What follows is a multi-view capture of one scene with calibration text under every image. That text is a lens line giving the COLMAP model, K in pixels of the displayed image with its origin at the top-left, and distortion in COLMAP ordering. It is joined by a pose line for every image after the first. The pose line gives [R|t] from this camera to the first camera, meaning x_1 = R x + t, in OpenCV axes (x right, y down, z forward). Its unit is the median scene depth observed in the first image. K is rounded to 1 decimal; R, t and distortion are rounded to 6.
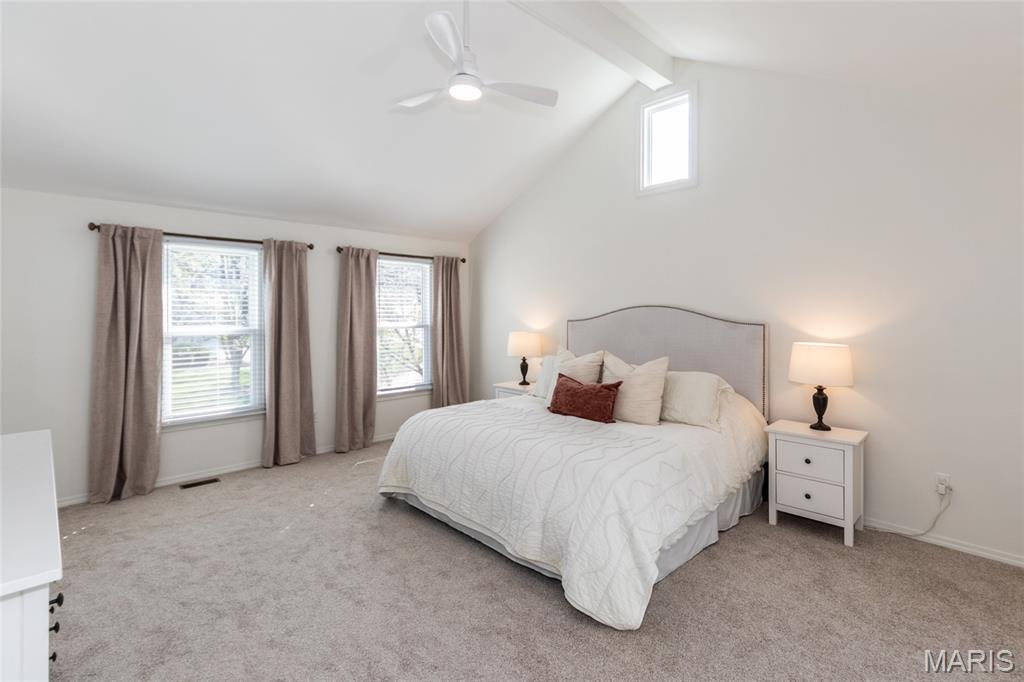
lens RADIAL K [[486.0, 0, 509.1], [0, 486.0, 316.1], [0, 0, 1]] dist [0.000801, 0.000988]
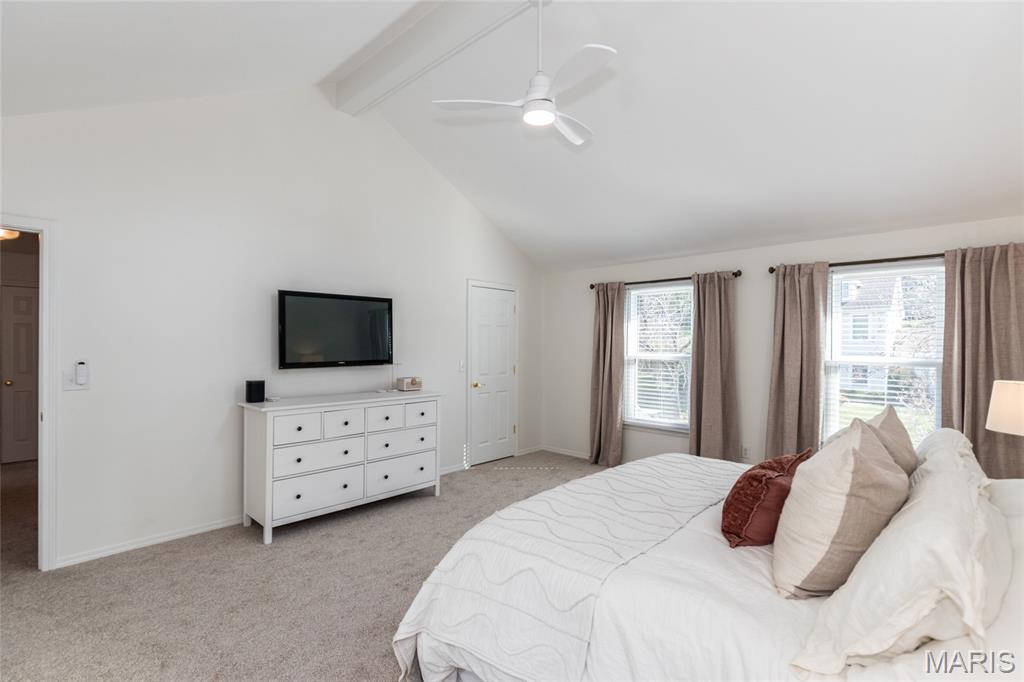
lens RADIAL K [[486.0, 0, 511.6], [0, 486.0, 339.5], [0, 0, 1]] dist [0.000801, 0.000988]
pose [[0.015518, 0.001683, -0.999878, 0.536734], [-0.013478, 0.999908, 0.001474, -0.007823], [0.999789, 0.013454, 0.015539, 0.533622]]
